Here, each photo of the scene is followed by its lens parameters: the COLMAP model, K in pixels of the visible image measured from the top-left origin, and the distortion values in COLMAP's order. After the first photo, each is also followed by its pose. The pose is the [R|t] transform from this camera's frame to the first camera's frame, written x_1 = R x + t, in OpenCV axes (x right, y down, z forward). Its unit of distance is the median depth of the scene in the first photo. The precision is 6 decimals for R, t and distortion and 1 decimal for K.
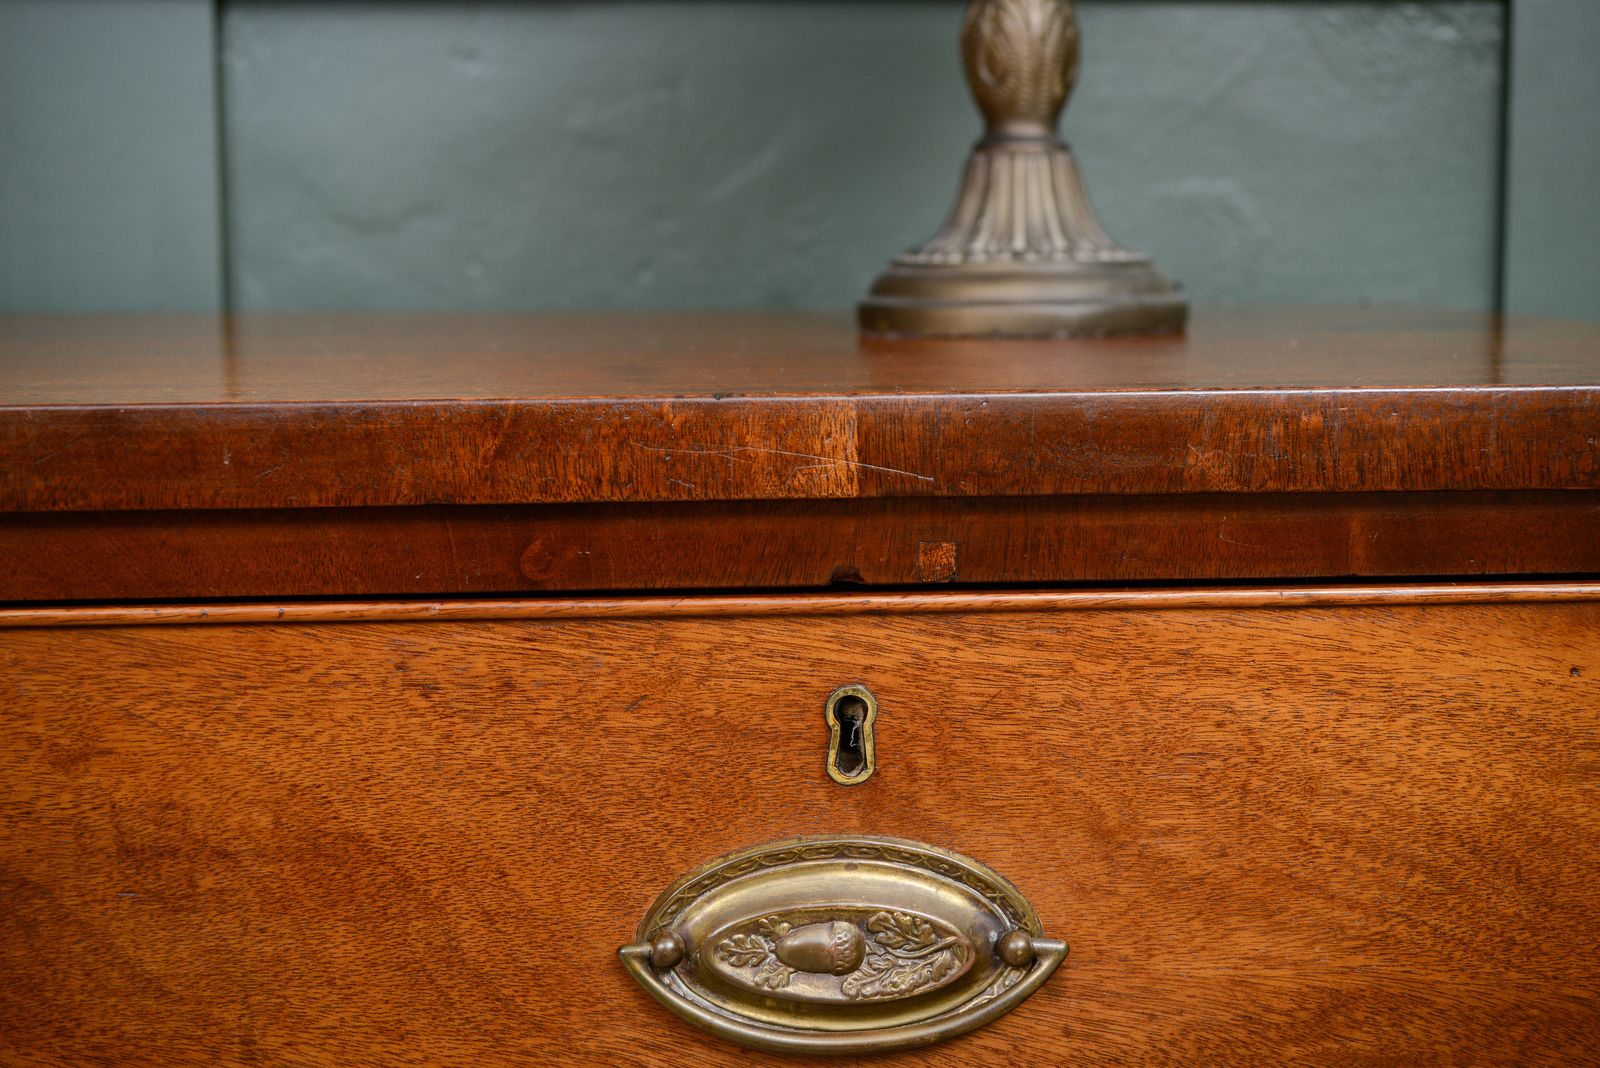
lens RADIAL K [[2749.7, 0, 802.7], [0, 2749.7, 569.7], [0, 0, 1]] dist [0.049028, 0.000000]
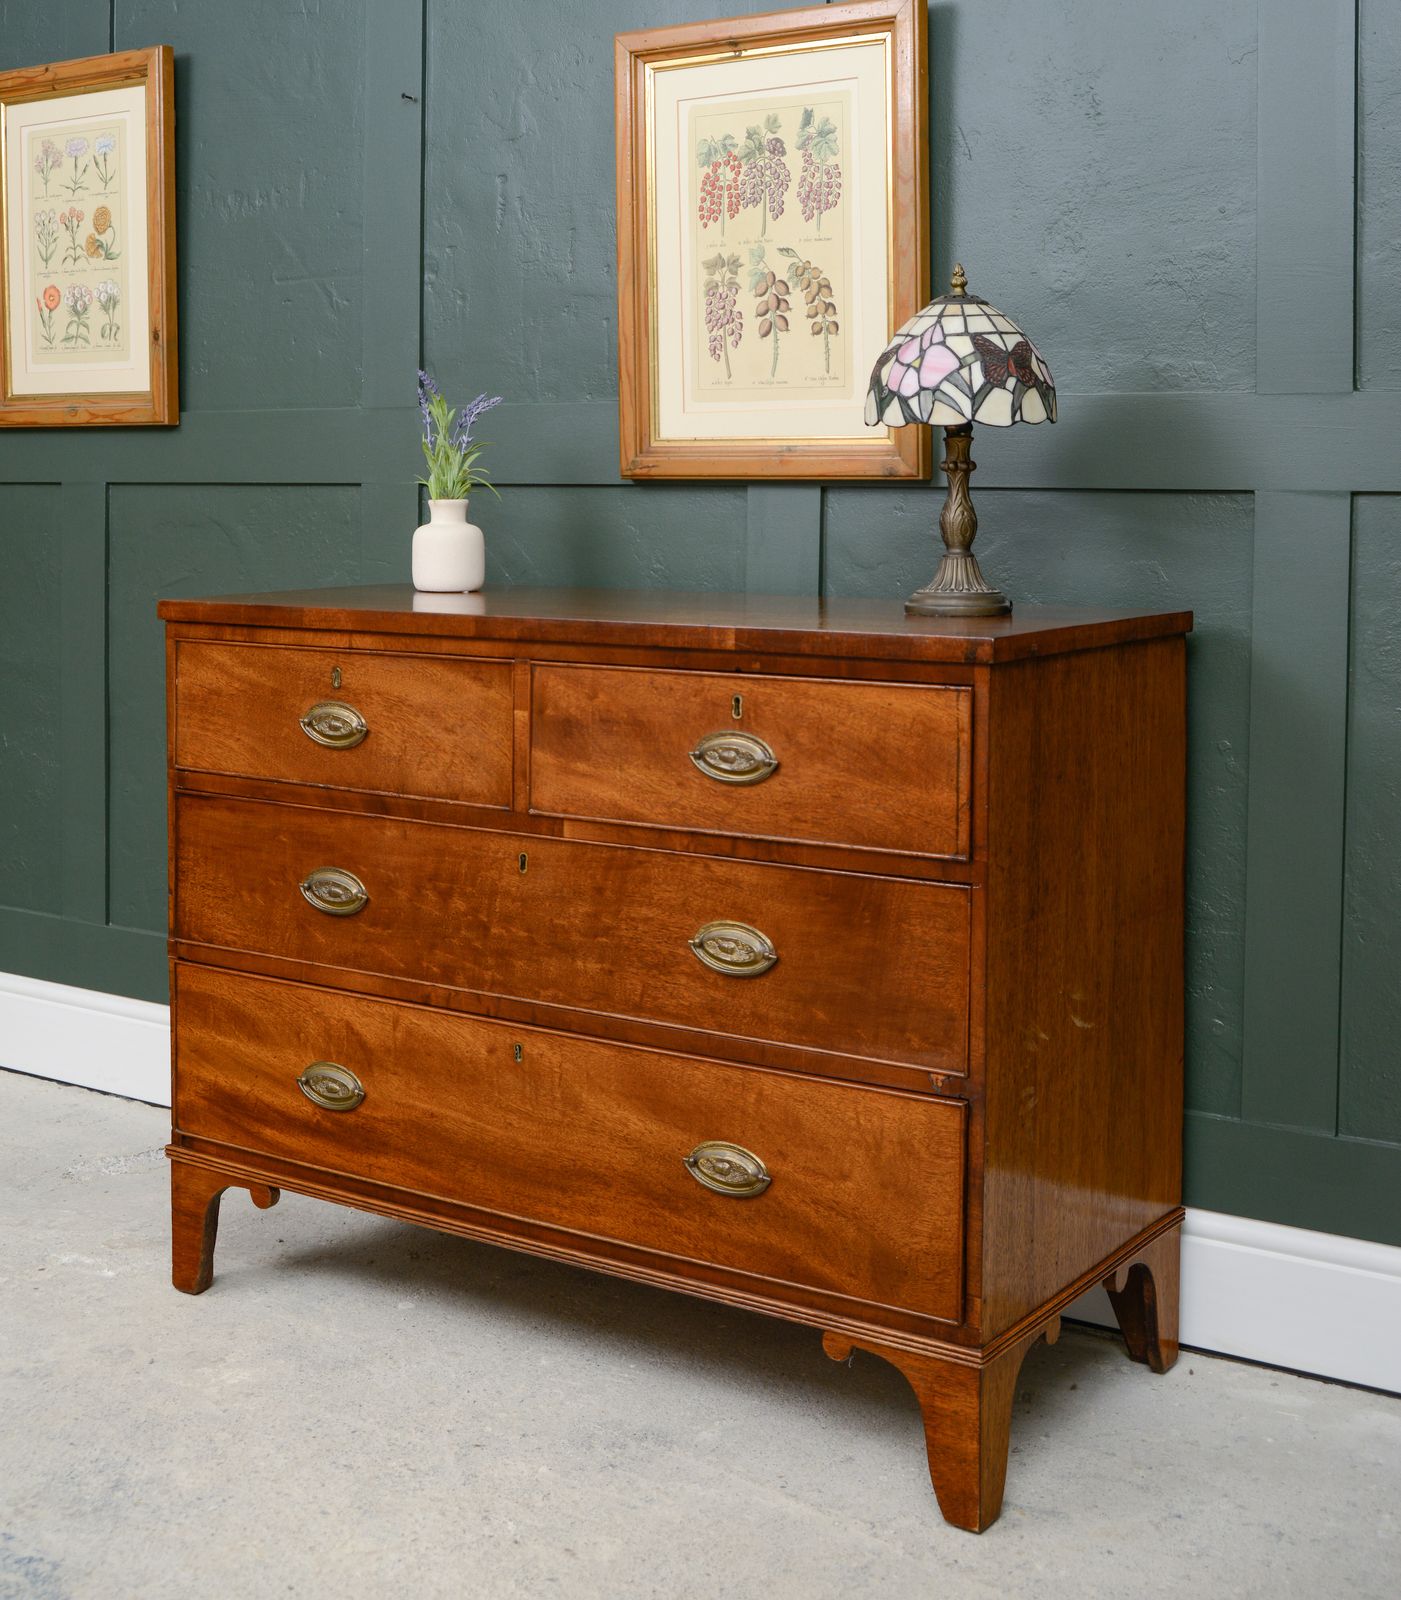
lens RADIAL K [[2171.3, 0, 703.0], [0, 2171.3, 555.7], [0, 0, 1]] dist [-0.056096, 0.000000]
pose [[0.787617, 0.029133, -0.615476, 2.006105], [-0.086509, 0.994216, -0.063643, 0.045824], [0.610062, 0.103370, 0.785582, -1.660022]]
